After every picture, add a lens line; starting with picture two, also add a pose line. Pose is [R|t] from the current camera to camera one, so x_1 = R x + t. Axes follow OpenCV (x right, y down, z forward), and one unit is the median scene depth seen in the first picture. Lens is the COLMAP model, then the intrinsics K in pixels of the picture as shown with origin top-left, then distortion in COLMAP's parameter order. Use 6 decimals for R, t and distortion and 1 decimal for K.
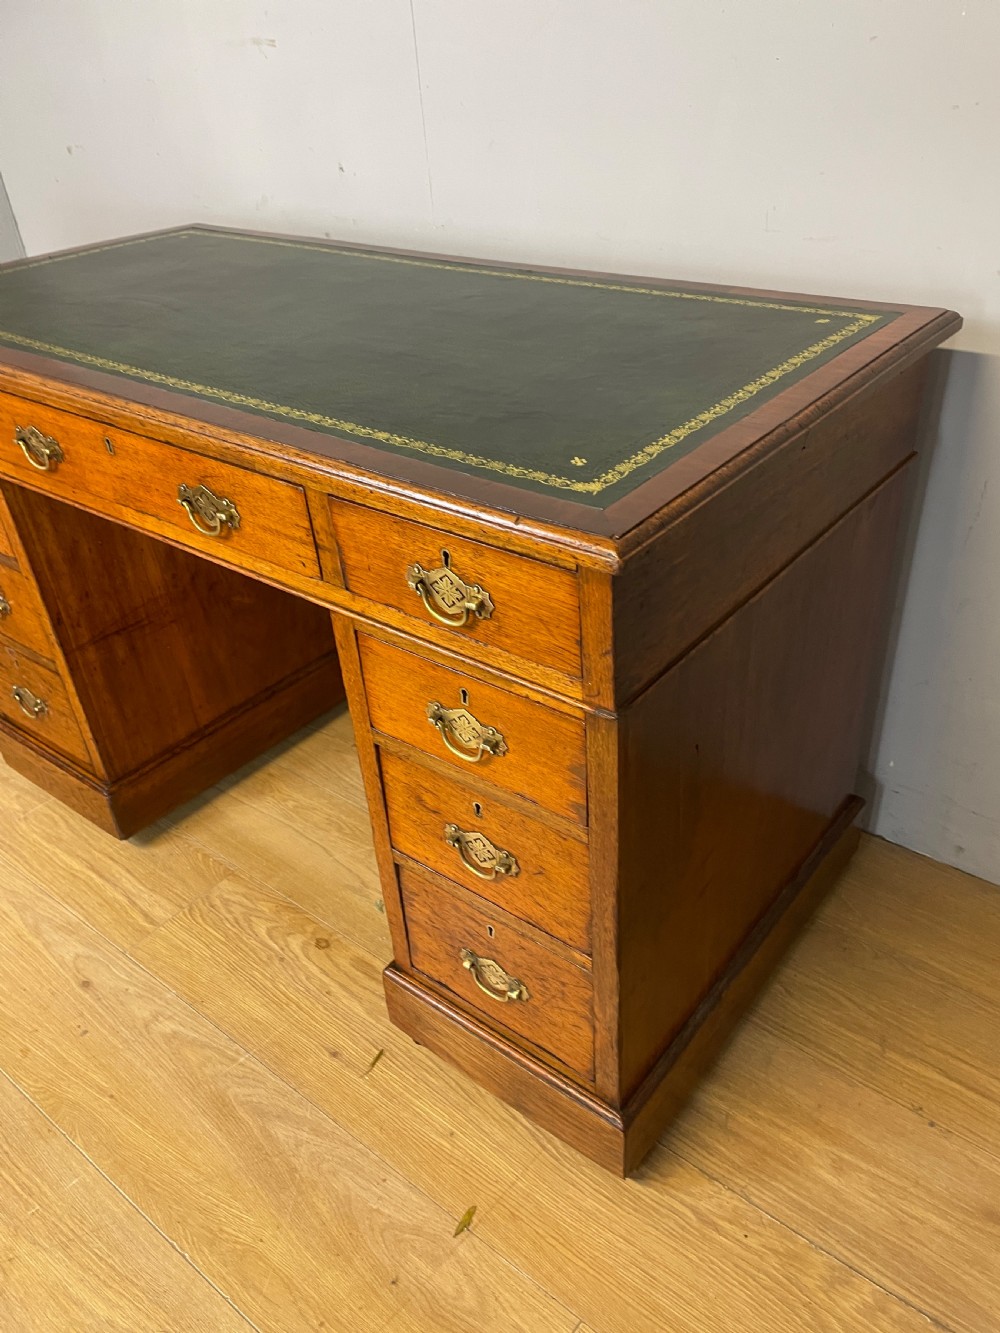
lens RADIAL K [[1011.7, 0, 510.9], [0, 1011.7, 685.0], [0, 0, 1]] dist [0.091457, -0.121547]
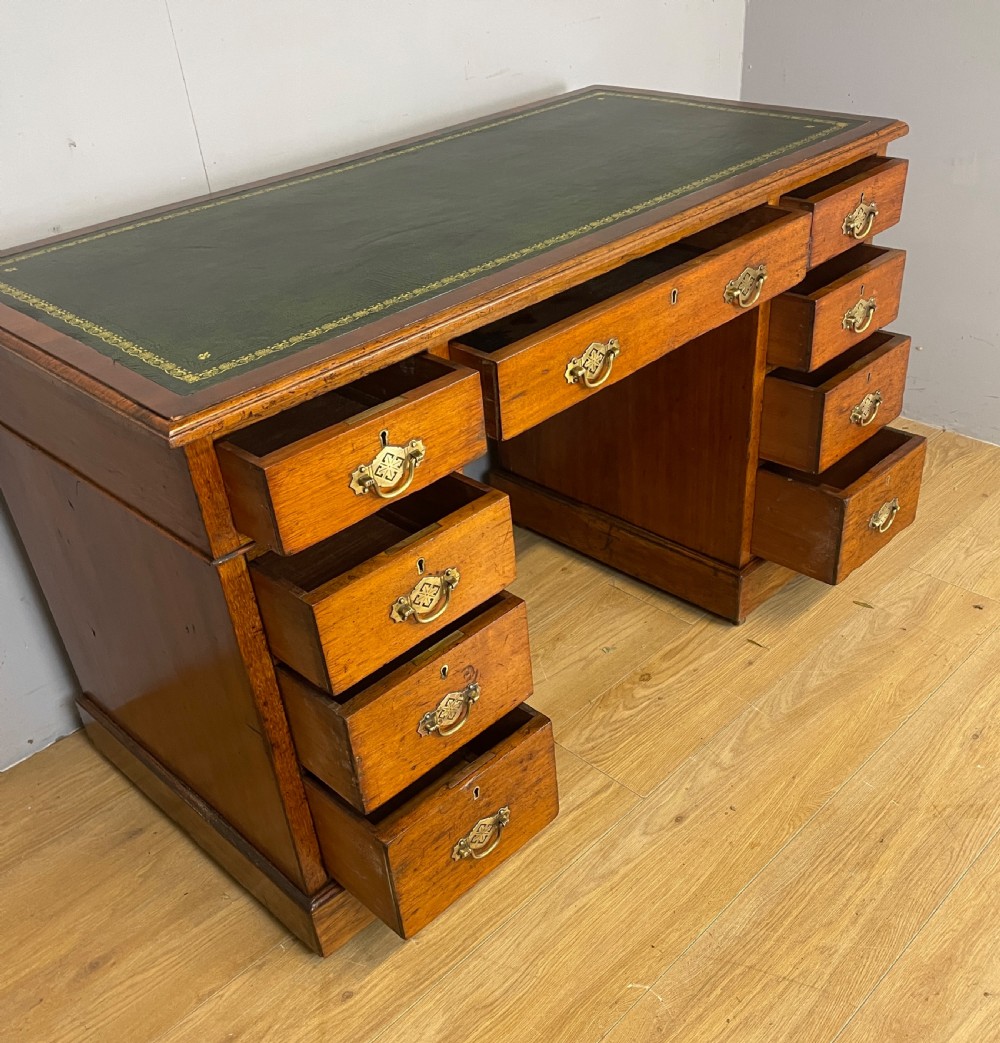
lens RADIAL K [[1055.8, 0, 526.0], [0, 1055.8, 596.0], [0, 0, 1]] dist [0.092379, -0.136915]
pose [[0.098669, -0.539586, 0.836129, -1.704379], [0.603002, 0.700819, 0.381106, -0.542776], [-0.791614, 0.466584, 0.394520, 0.801250]]
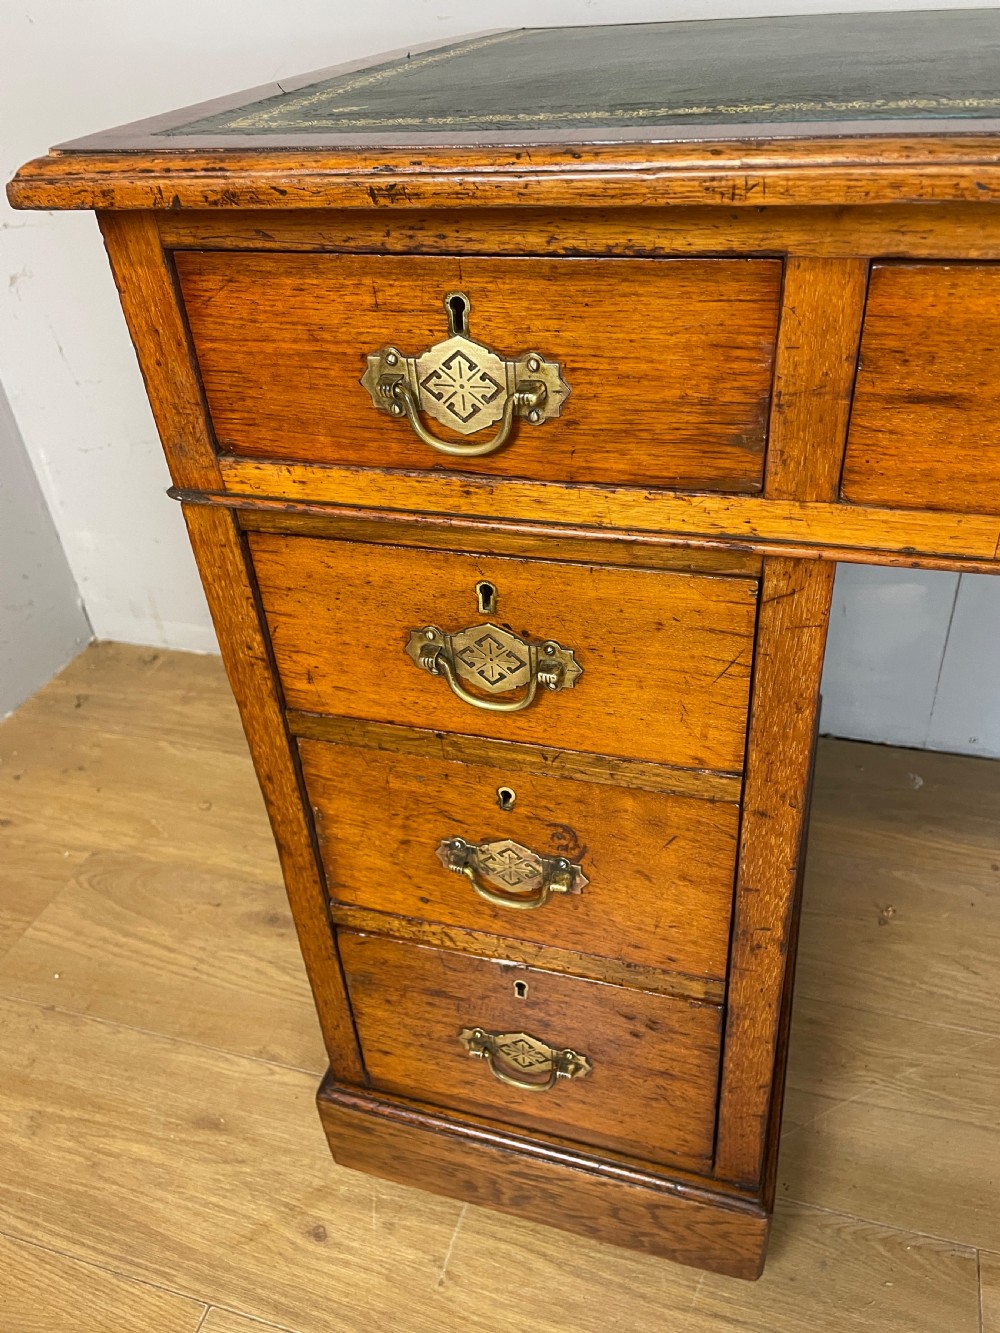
lens RADIAL K [[1010.2, 0, 503.7], [0, 1010.2, 669.6], [0, 0, 1]] dist [0.084676, -0.113785]
pose [[0.933462, -0.205511, 0.293964, -0.891087], [0.209460, 0.977645, 0.018350, -0.248091], [-0.291163, 0.044444, 0.955640, 0.882401]]
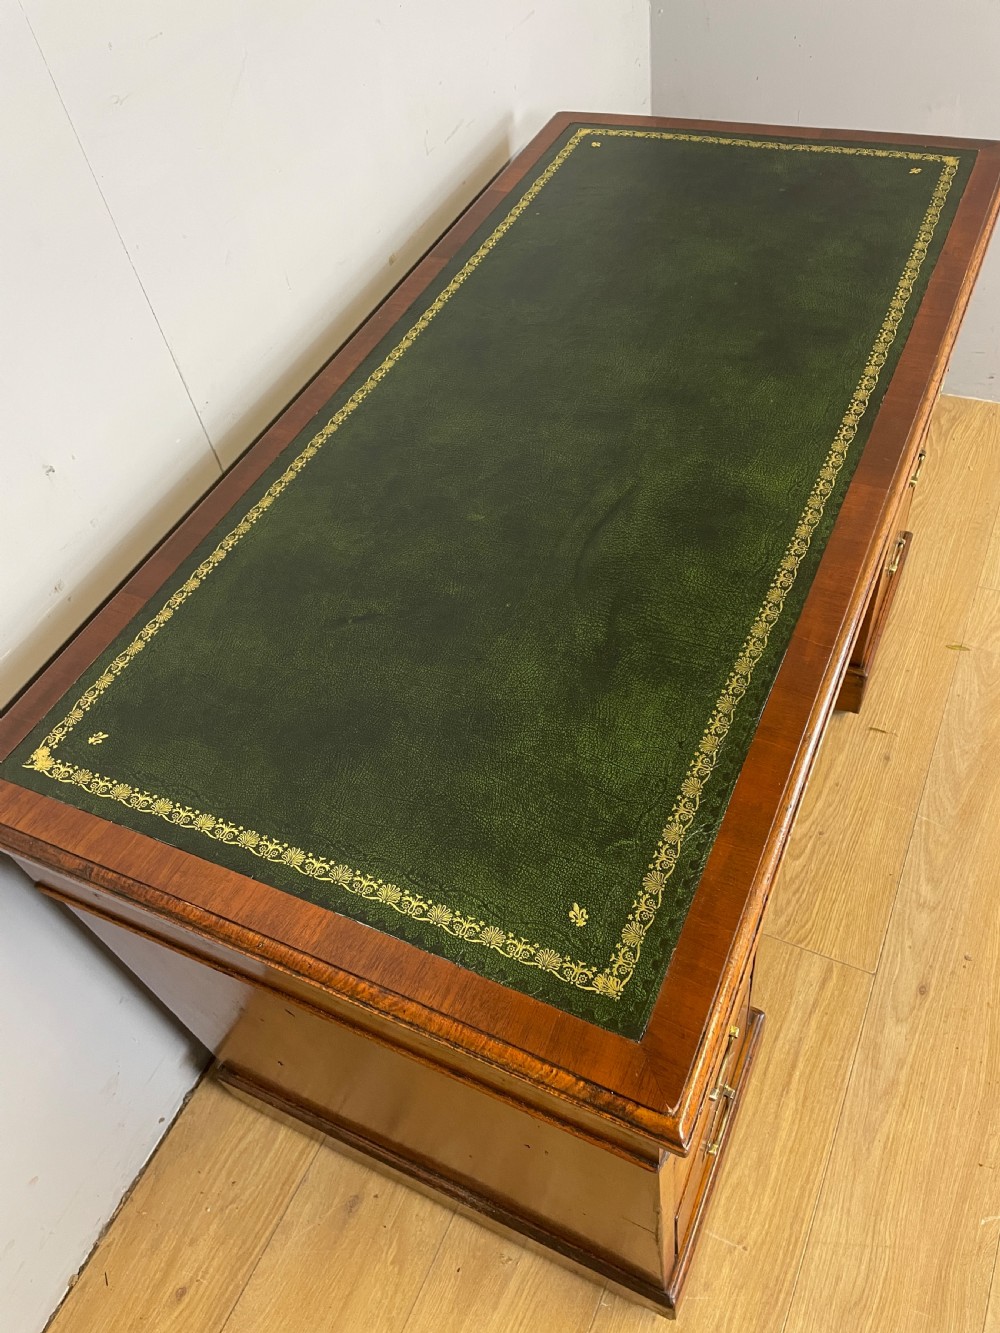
lens RADIAL K [[1010.2, 0, 503.7], [0, 1010.2, 669.6], [0, 0, 1]] dist [0.084676, -0.113785]
pose [[-0.220108, -0.689569, 0.689961, -1.103287], [0.656731, 0.418246, 0.627515, -1.017050], [-0.721288, 0.591240, 0.360803, 1.036162]]
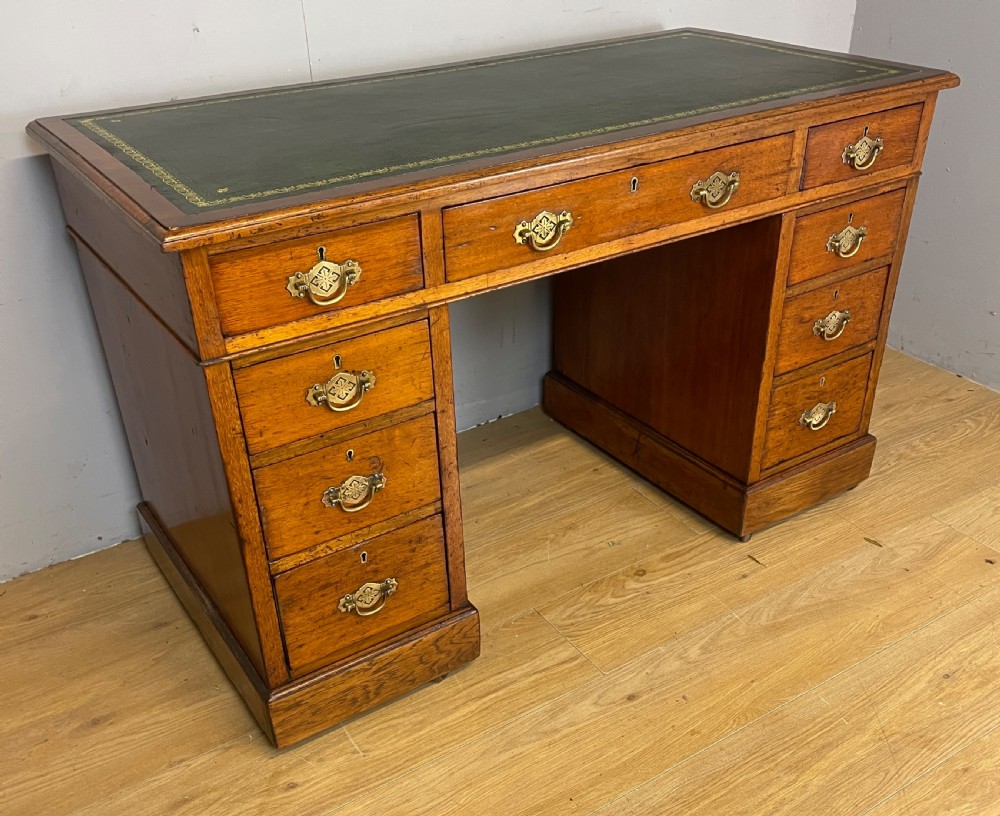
lens RADIAL K [[1009.6, 0, 499.0], [0, 1009.6, 500.5], [0, 0, 1]] dist [0.099197, -0.151195]
pose [[0.314006, -0.475874, 0.821550, -1.771750], [0.539291, 0.801567, 0.258176, -0.351781], [-0.781387, 0.361986, 0.508332, 0.639939]]
